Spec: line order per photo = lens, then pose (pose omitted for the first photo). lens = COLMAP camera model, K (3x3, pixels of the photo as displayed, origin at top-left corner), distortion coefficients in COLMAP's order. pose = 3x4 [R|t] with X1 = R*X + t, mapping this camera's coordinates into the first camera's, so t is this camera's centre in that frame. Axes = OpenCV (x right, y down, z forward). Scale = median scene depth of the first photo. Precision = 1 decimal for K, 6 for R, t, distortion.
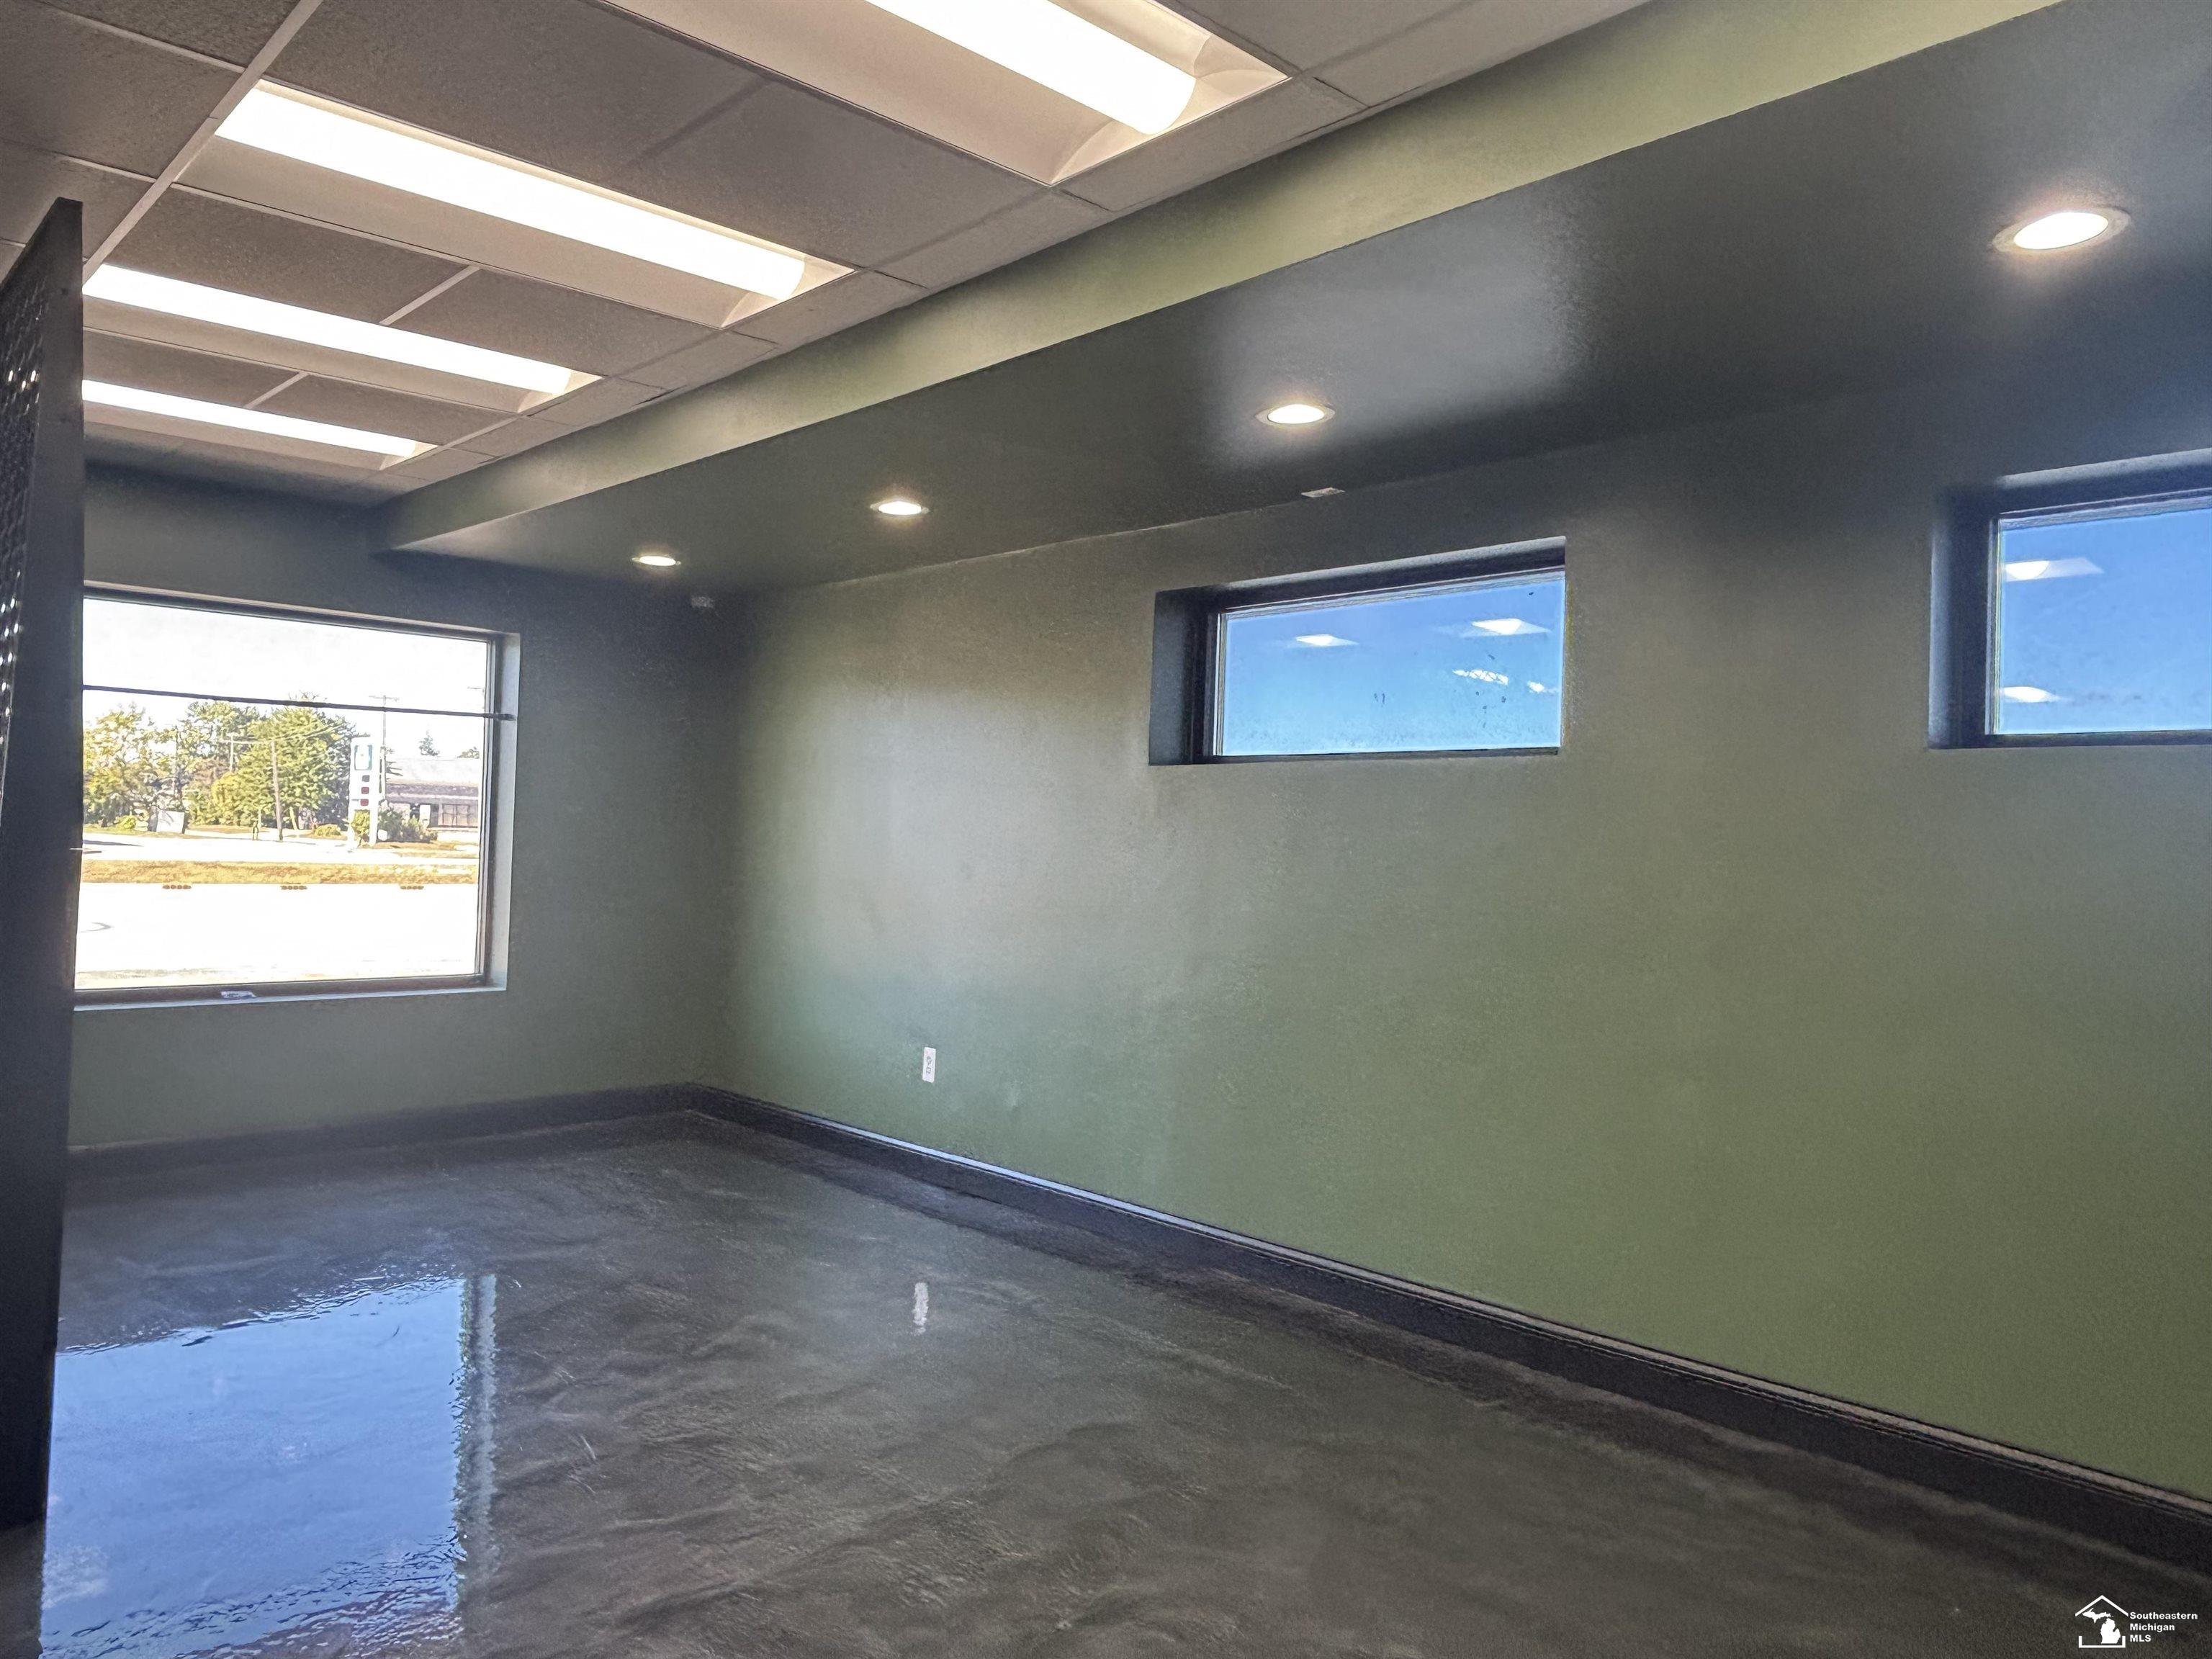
lens RADIAL K [[1500.0, 0, 1105.3], [0, 1500.0, 793.0], [0, 0, 1]] dist [0.000911, -0.000124]
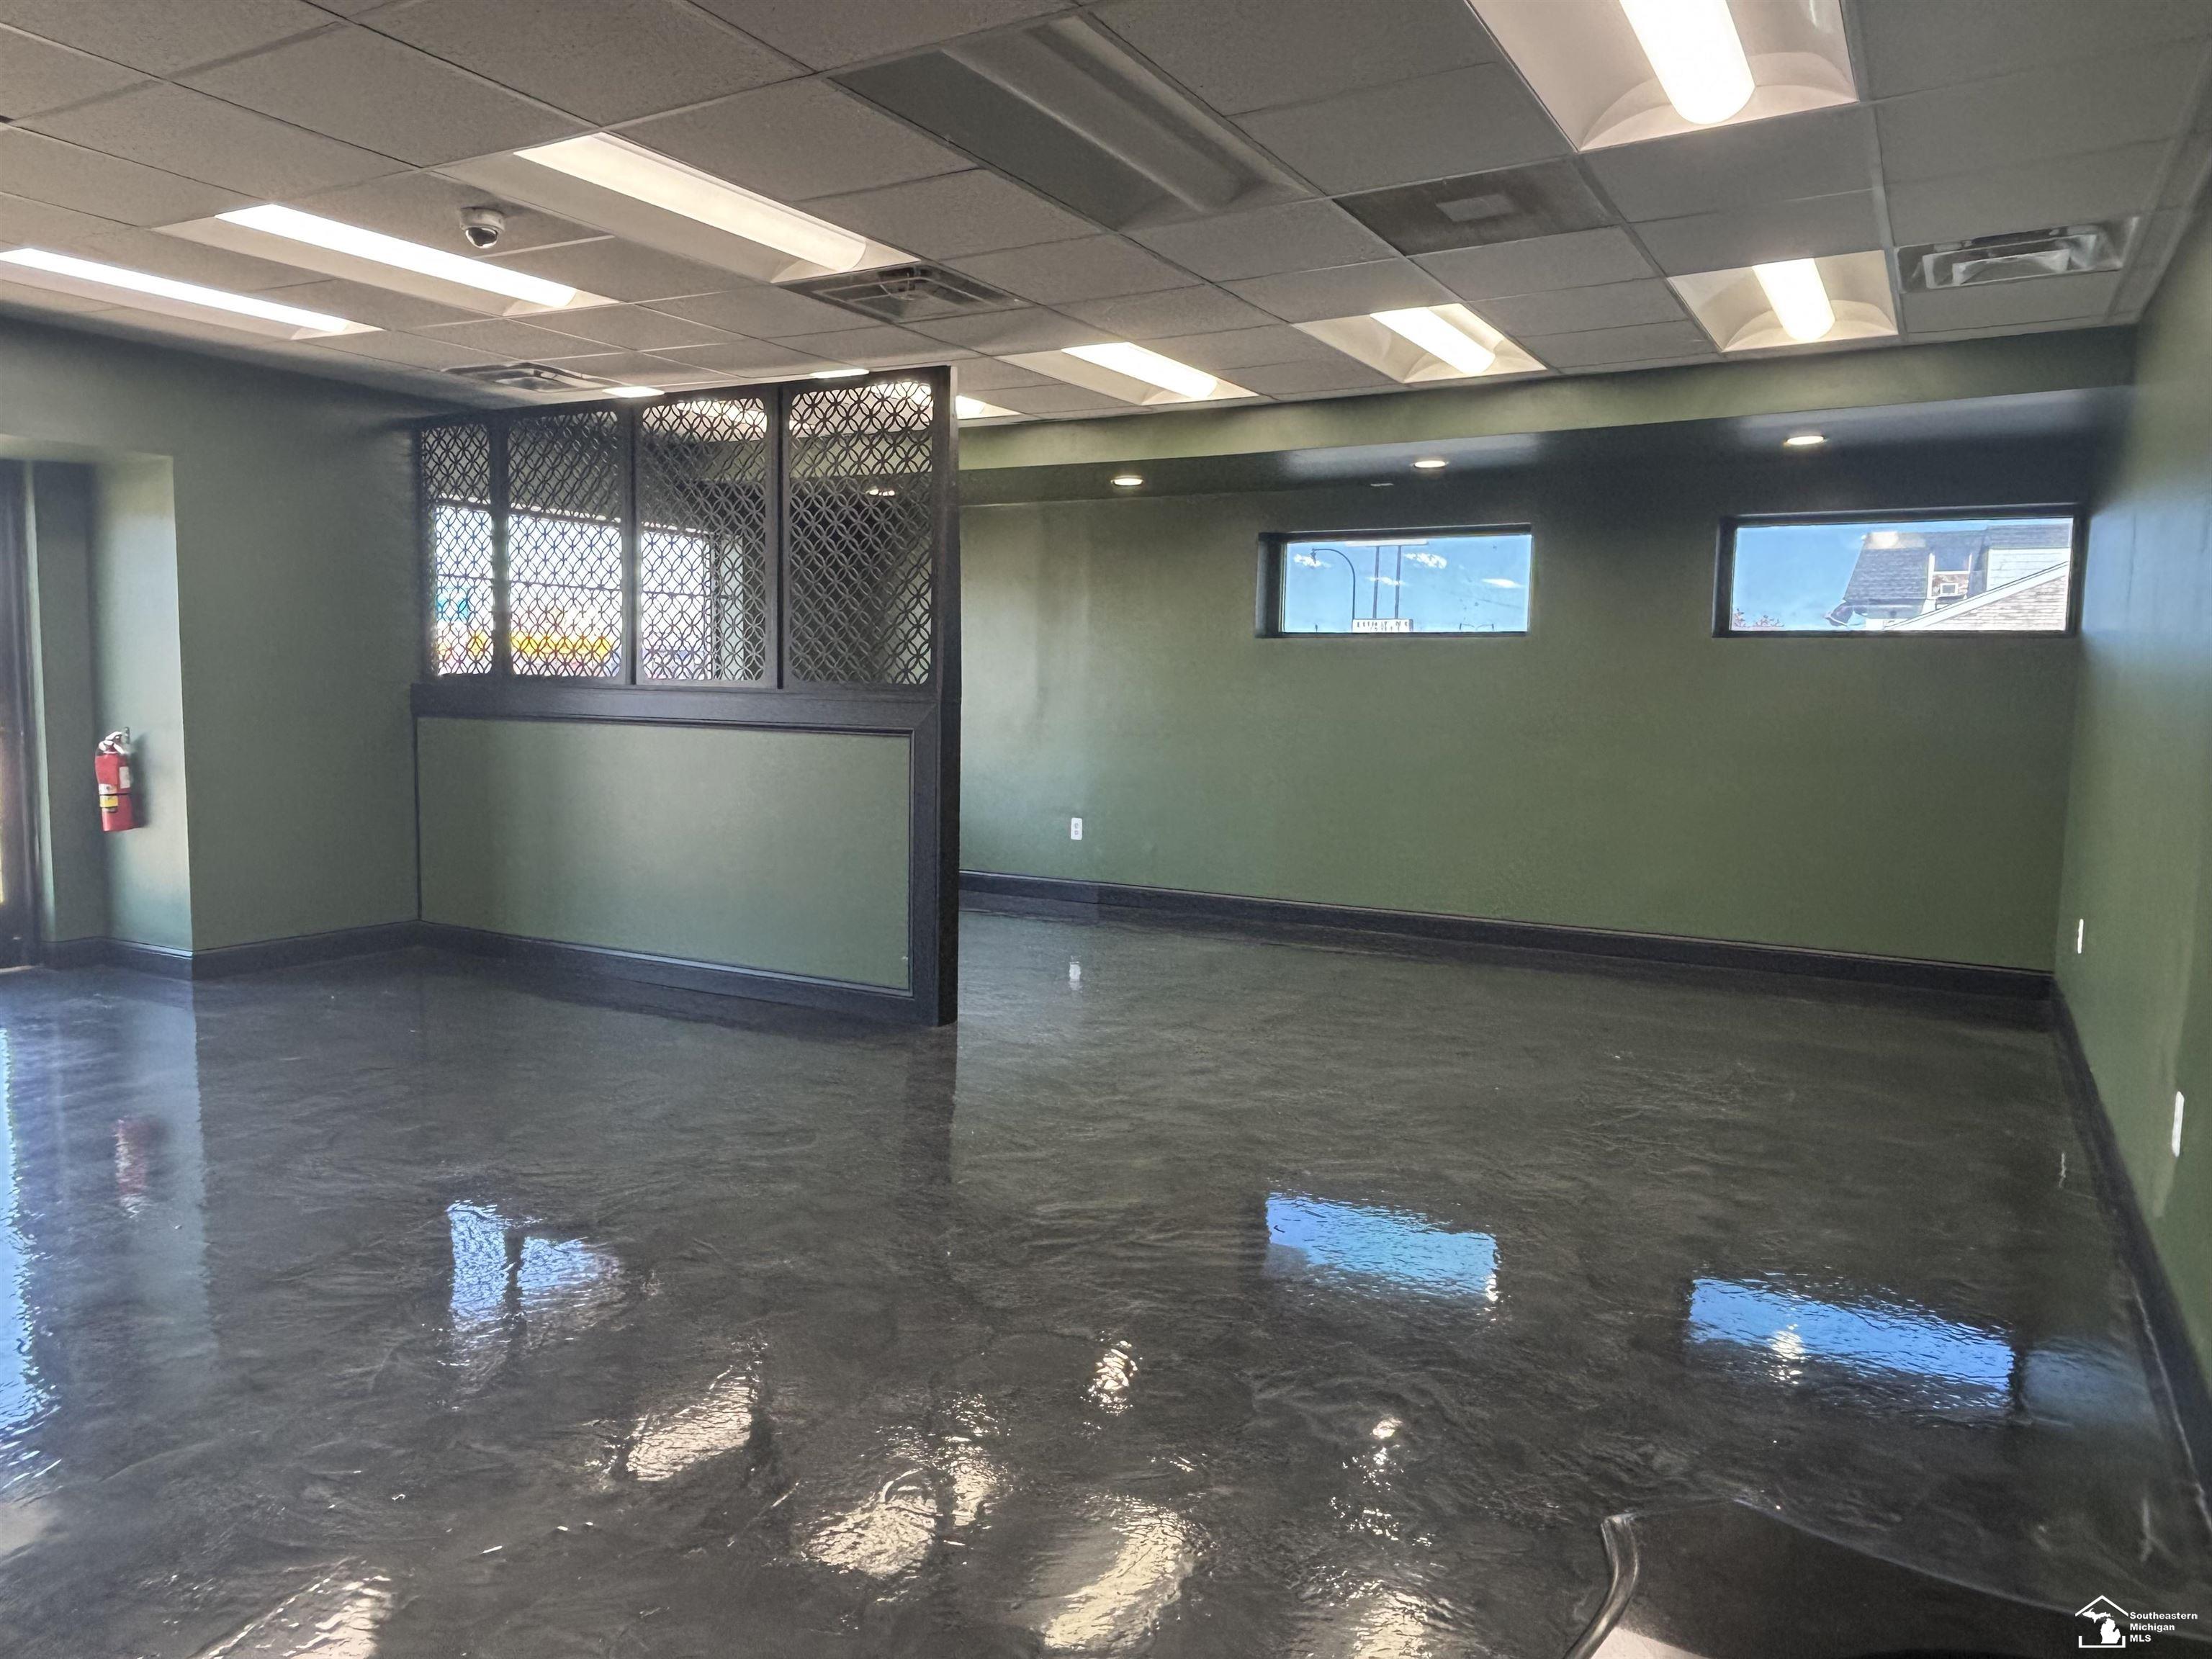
lens RADIAL K [[1489.4, 0, 1106.0], [0, 1489.4, 829.5], [0, 0, 1]] dist [0.003440, 0.000101]
pose [[0.957664, -0.045024, 0.284346, -0.578906], [0.006933, 0.991015, 0.133570, -0.028362], [-0.287805, -0.125943, 0.949372, -0.534681]]
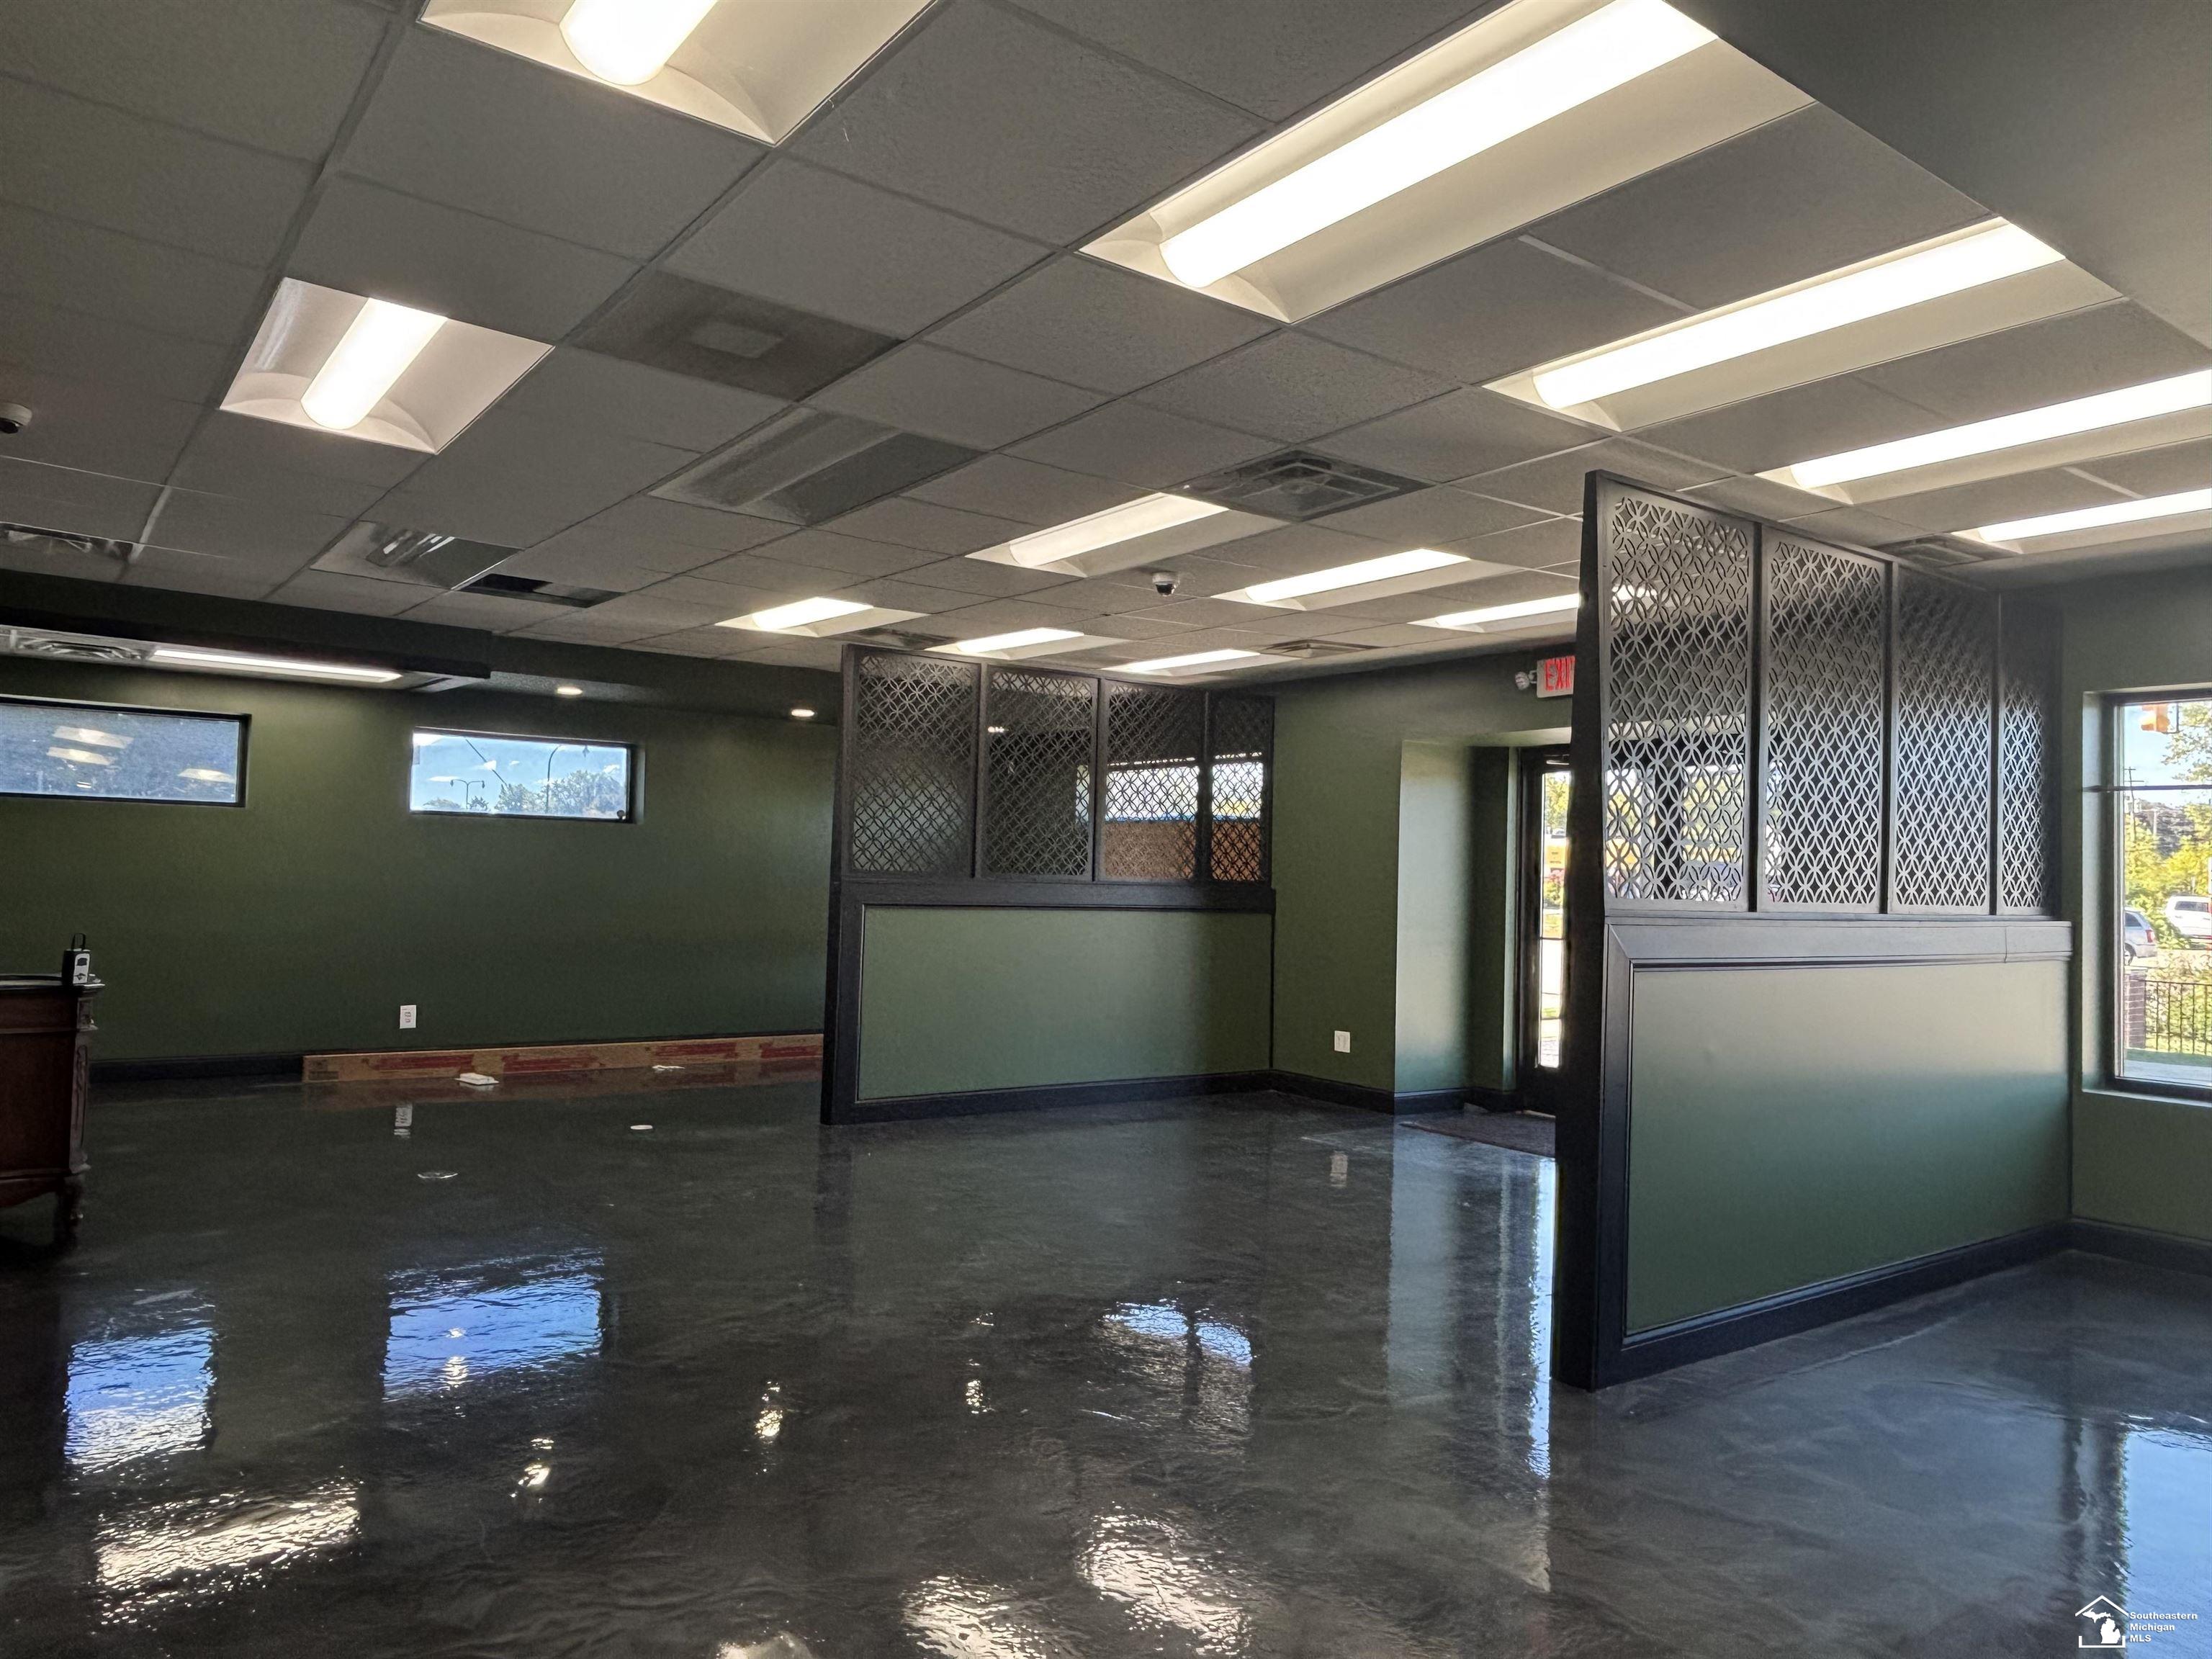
lens RADIAL K [[1470.1, 0, 1106.0], [0, 1470.1, 829.5], [0, 0, 1]] dist [0.082025, -0.000249]
pose [[-0.118298, -0.069542, -0.990540, 1.710042], [-0.010322, 0.997577, -0.068803, 0.109936], [0.992925, 0.002085, -0.118729, 1.530464]]
